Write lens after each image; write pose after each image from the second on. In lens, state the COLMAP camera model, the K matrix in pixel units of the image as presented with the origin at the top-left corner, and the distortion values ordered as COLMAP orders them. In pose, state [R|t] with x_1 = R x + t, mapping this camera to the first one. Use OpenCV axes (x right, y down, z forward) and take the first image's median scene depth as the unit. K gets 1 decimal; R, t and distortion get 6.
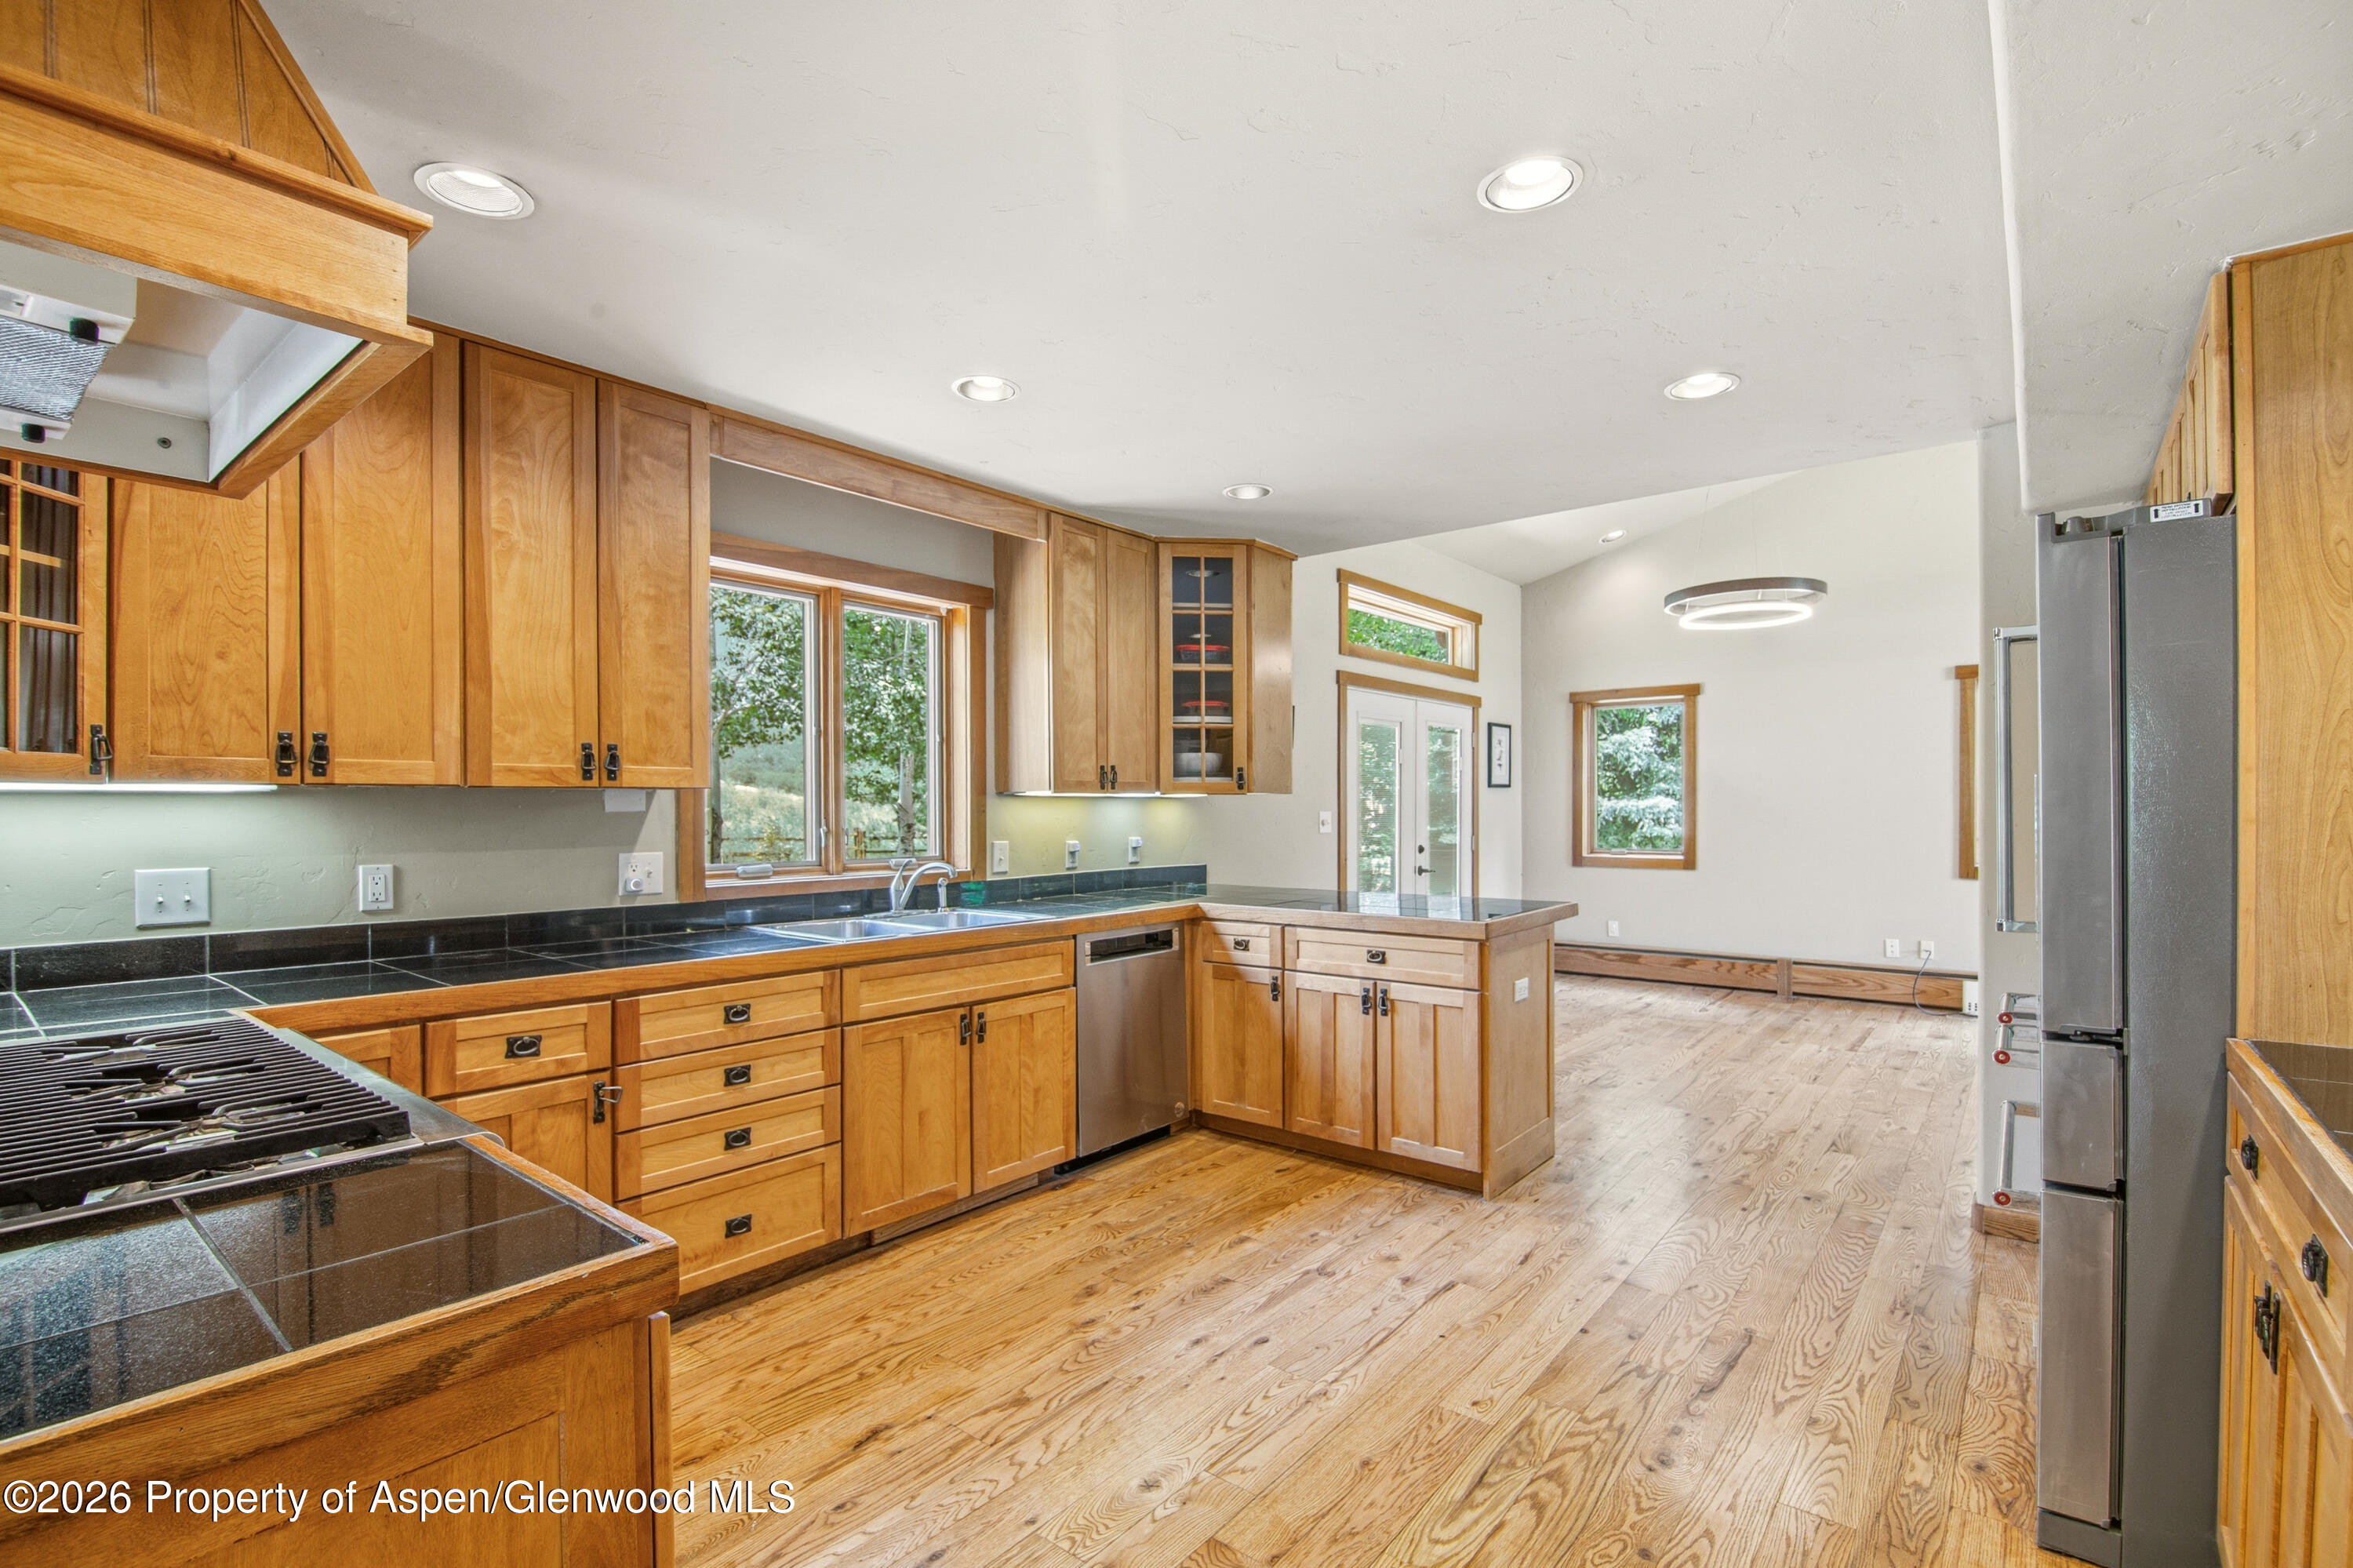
lens RADIAL K [[1063.6, 0, 1189.8], [0, 1063.6, 793.4], [0, 0, 1]] dist [-0.009591, -0.000965]
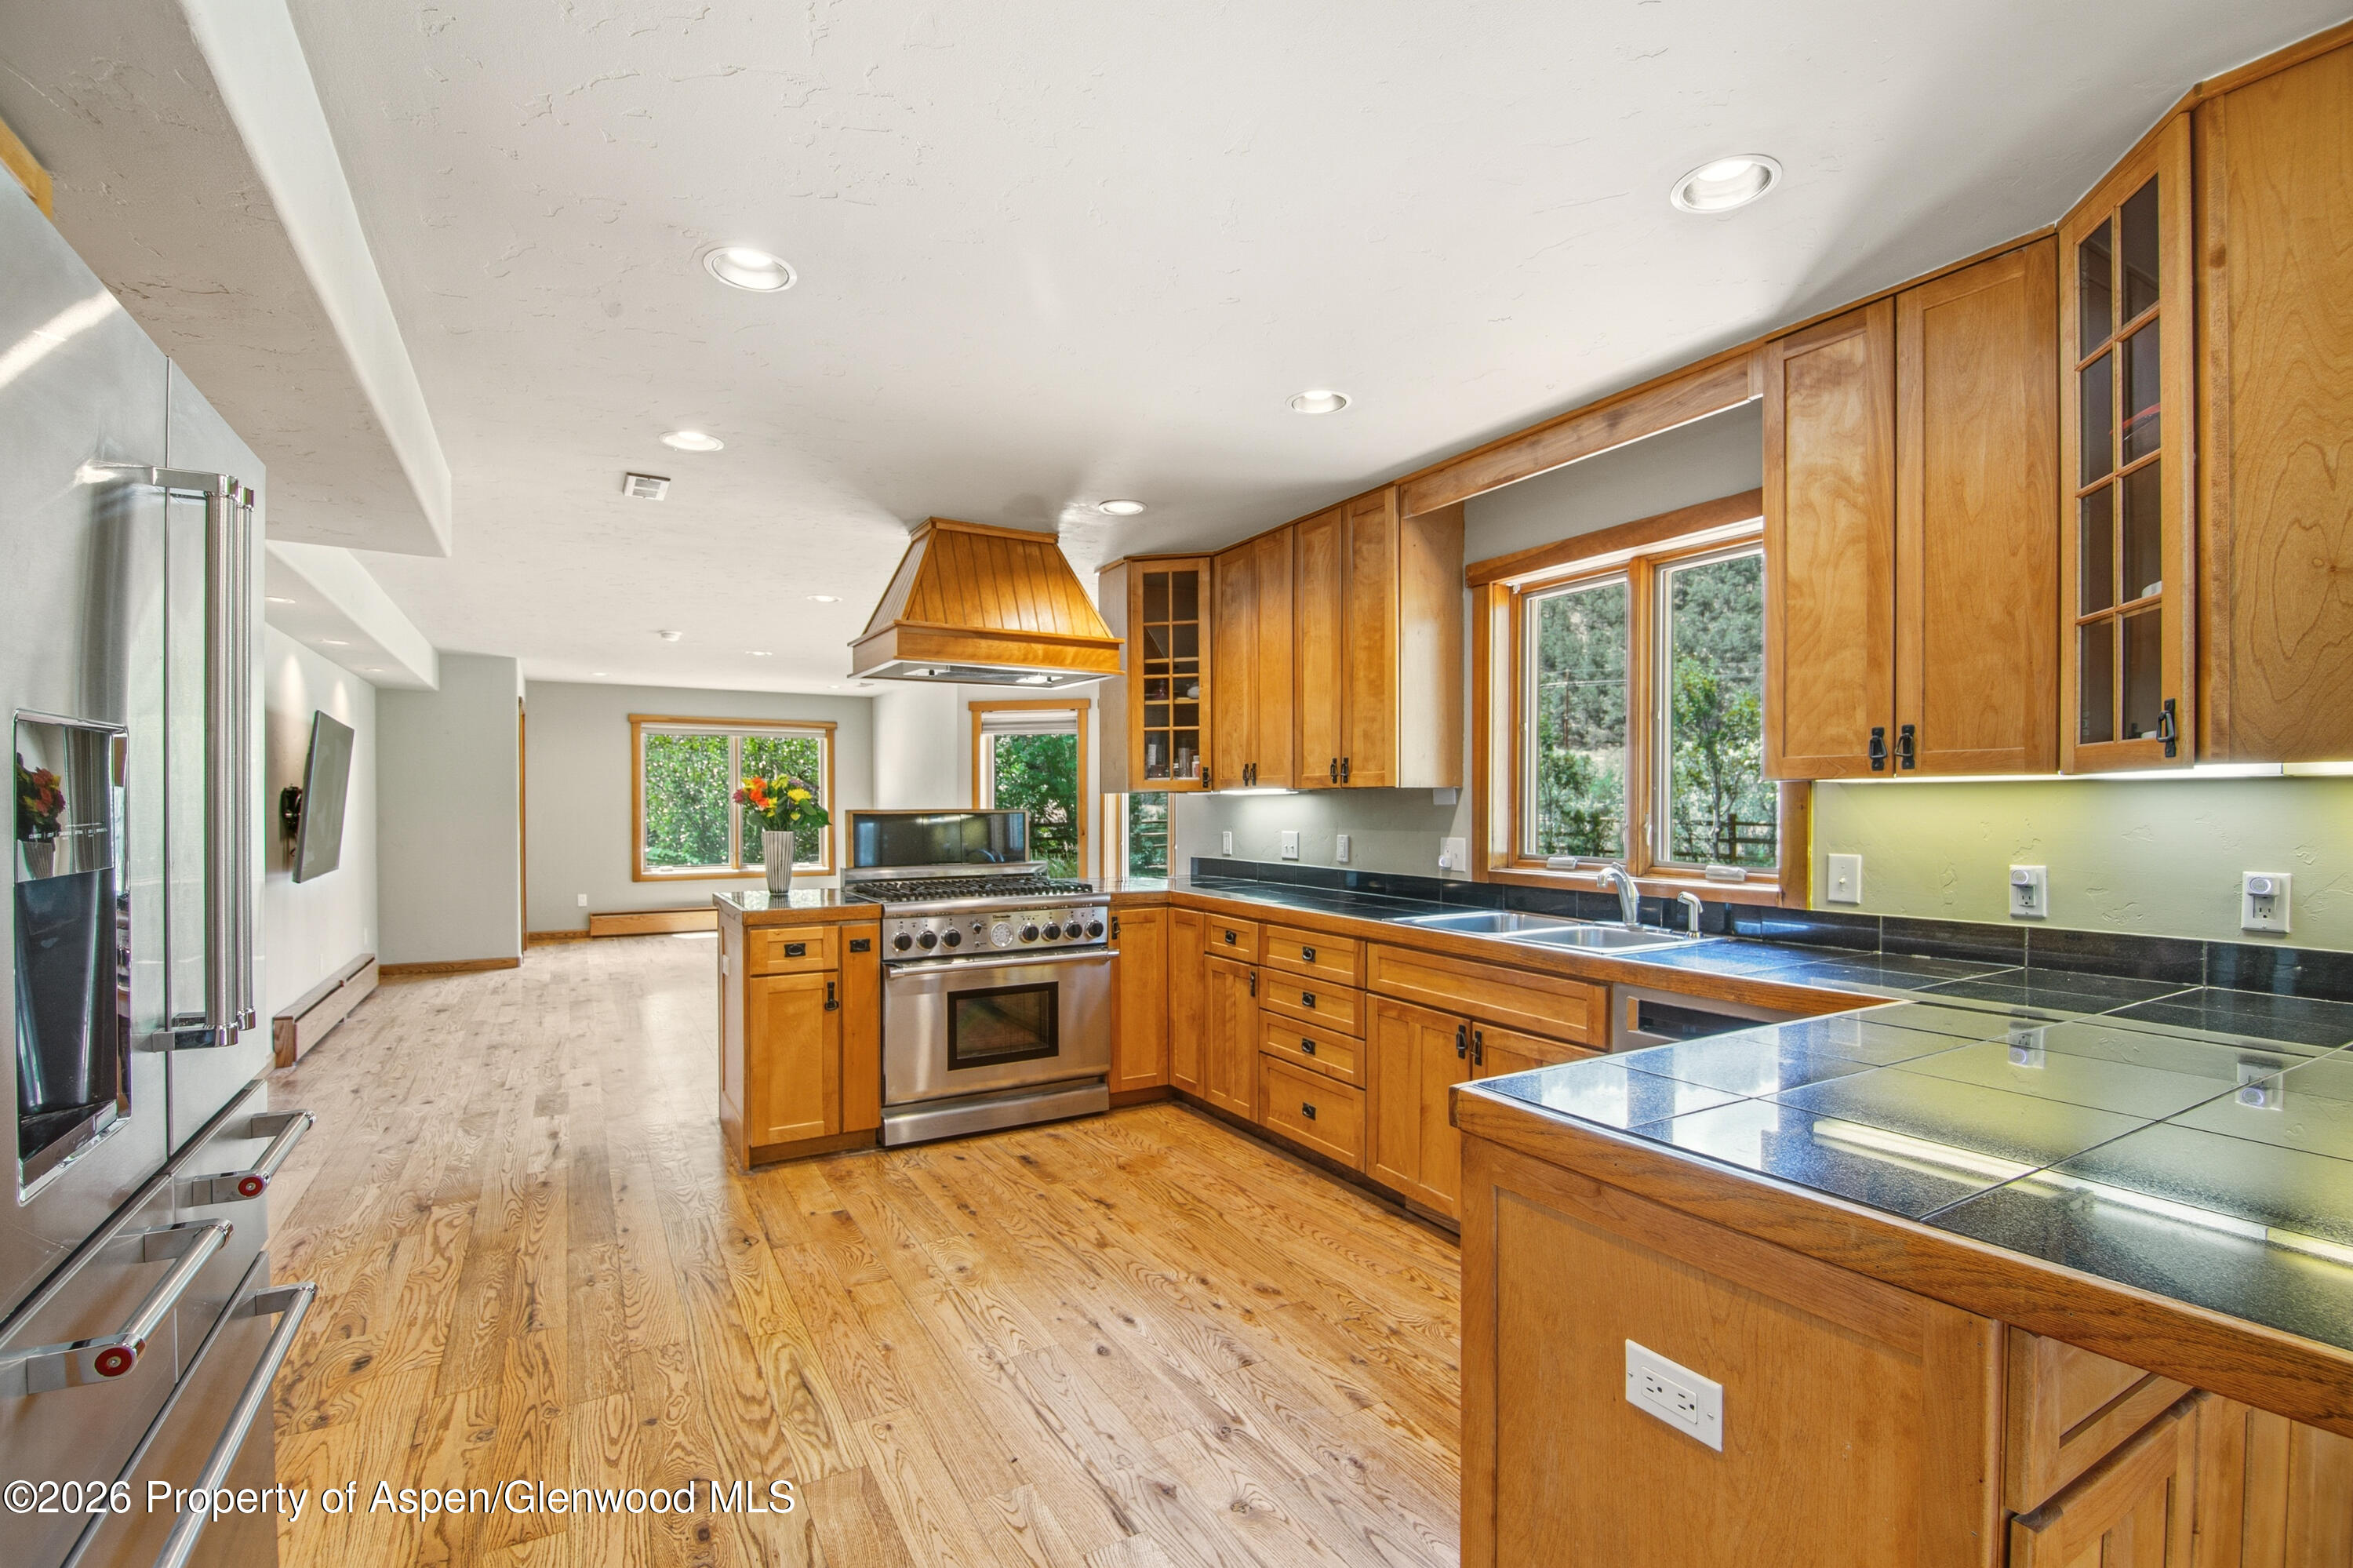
lens RADIAL K [[1063.6, 0, 1188.4], [0, 1063.6, 797.0], [0, 0, 1]] dist [-0.009591, -0.000965]
pose [[-0.358524, 0.000113, -0.933520, 0.896197], [0.016149, 0.999851, -0.006081, 0.012377], [0.933381, -0.017255, -0.358473, 1.349221]]
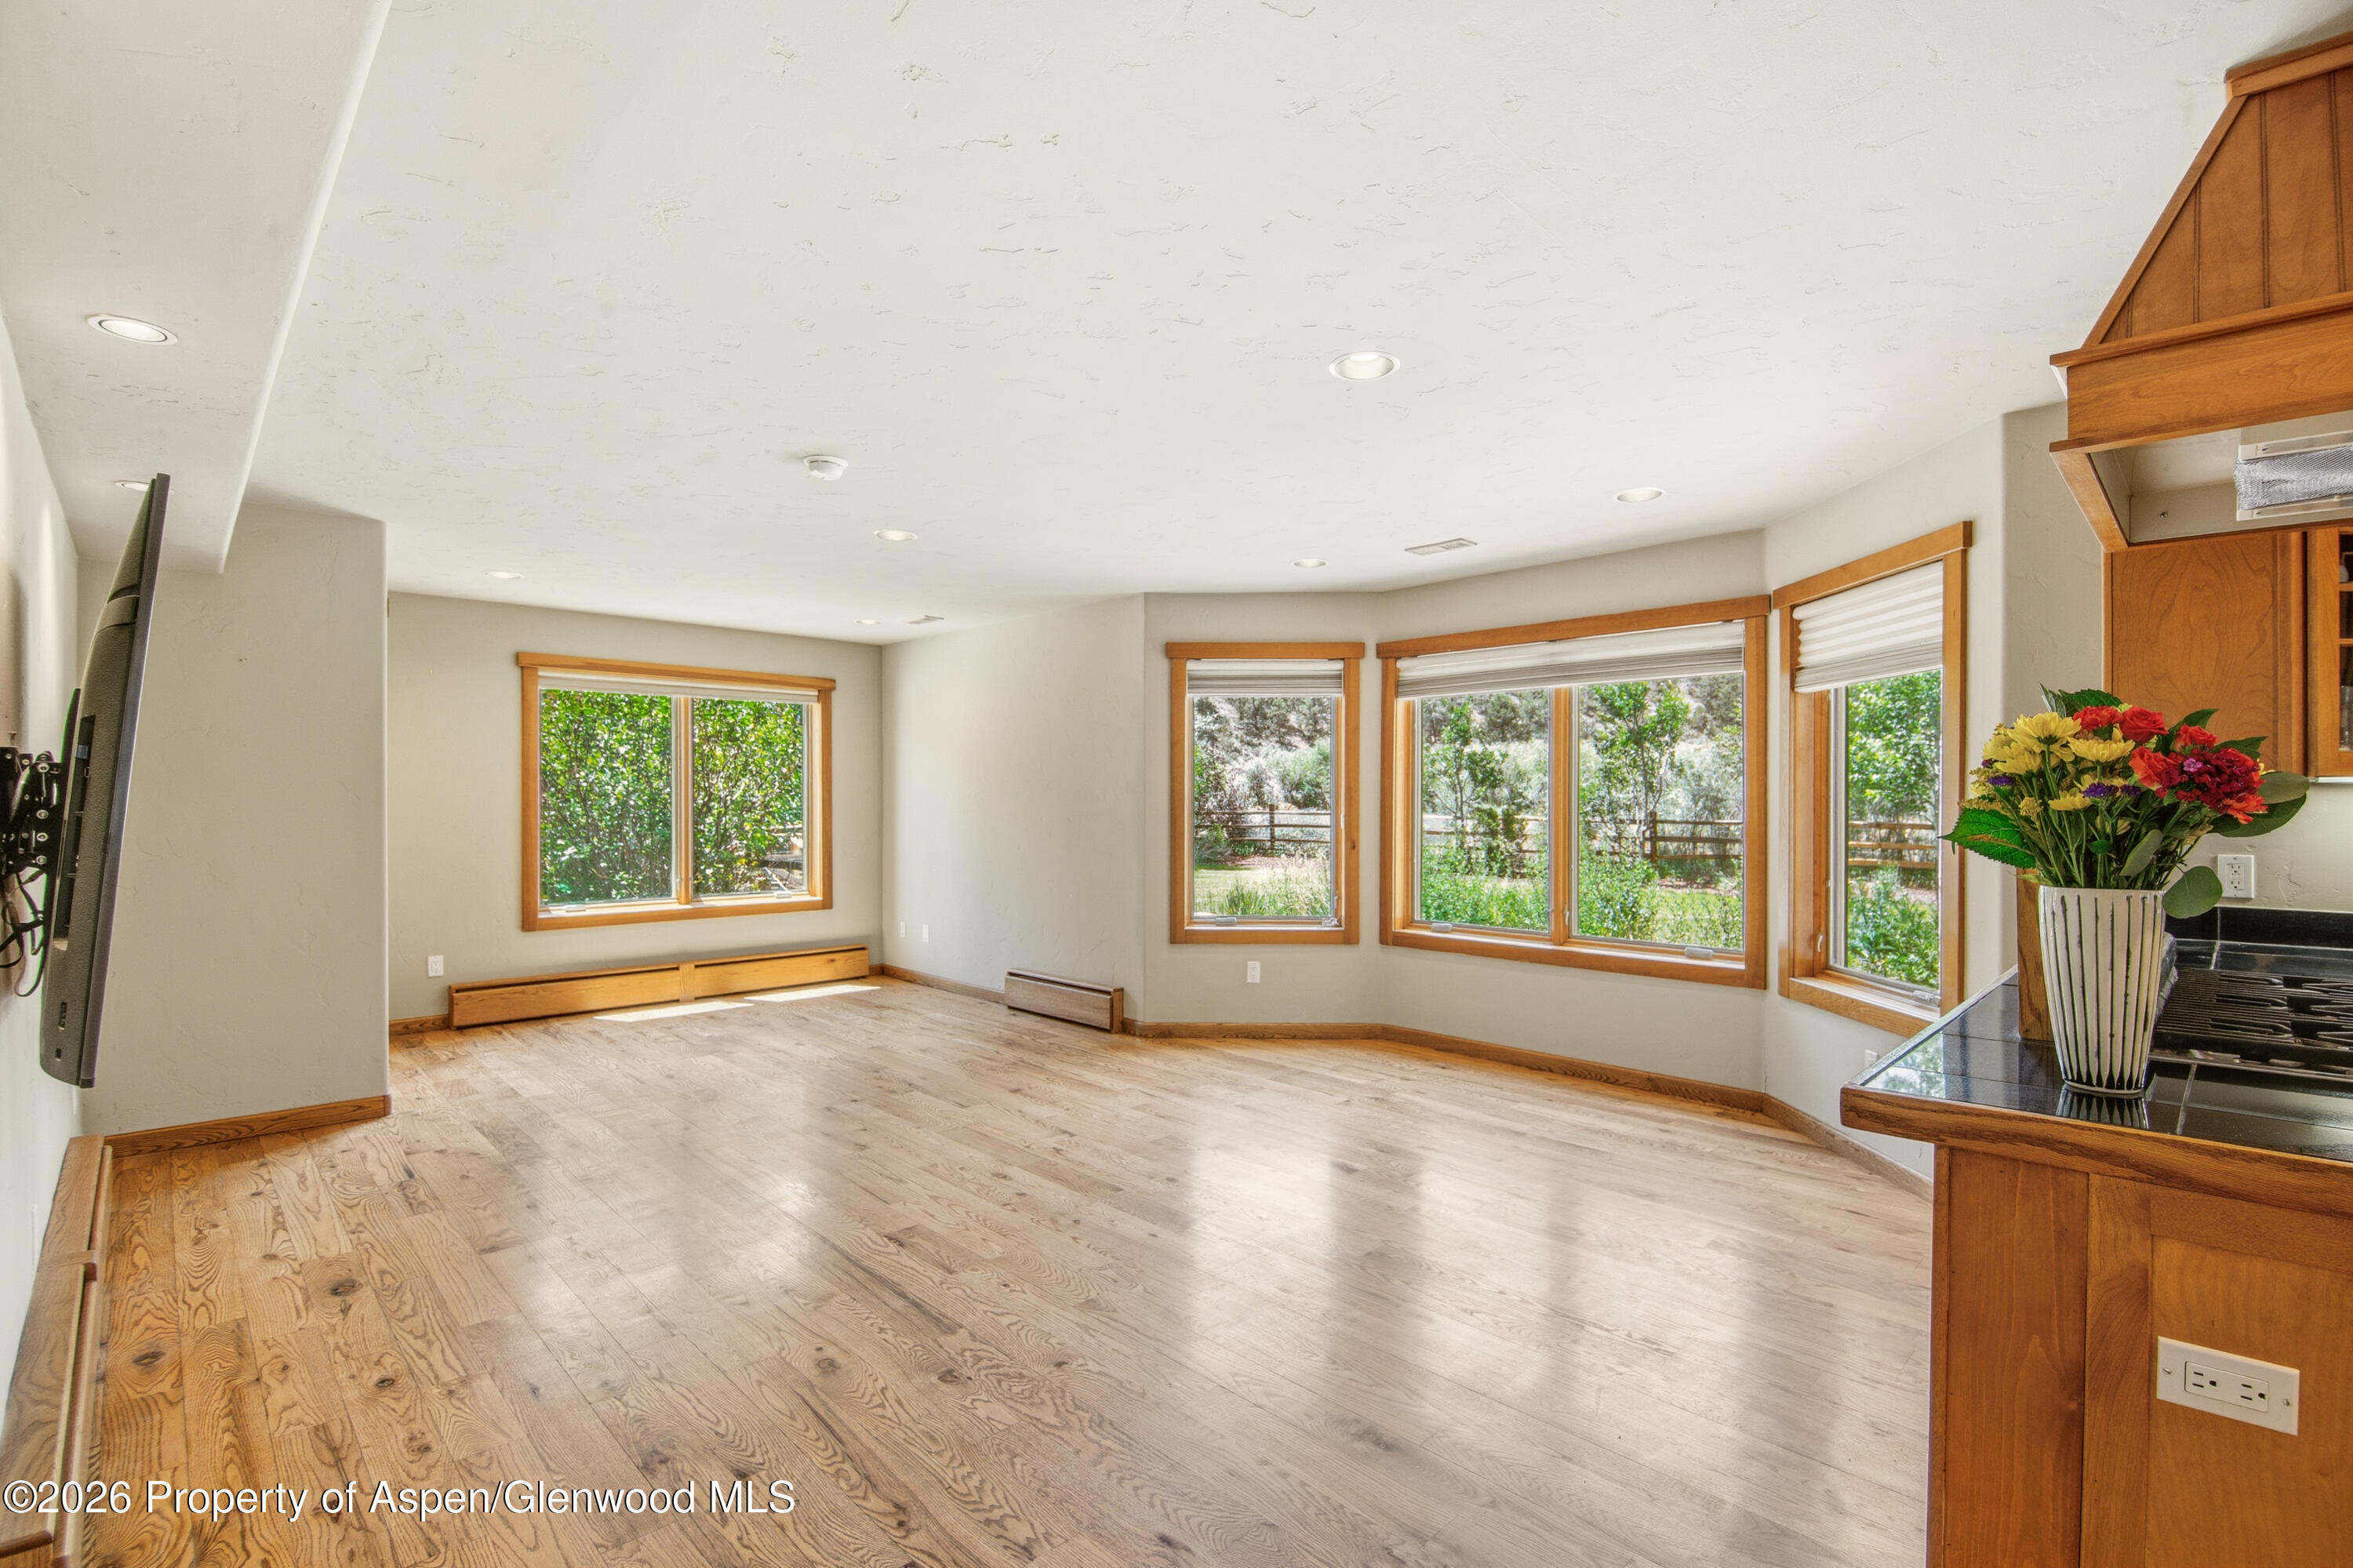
lens RADIAL K [[1063.6, 0, 1182.8], [0, 1063.6, 801.1], [0, 0, 1]] dist [-0.009591, -0.000965]
pose [[-0.117740, 0.005953, -0.993027, 0.792727], [0.015115, 0.999877, 0.004202, 0.009497], [0.992929, -0.014515, -0.117815, 1.130731]]
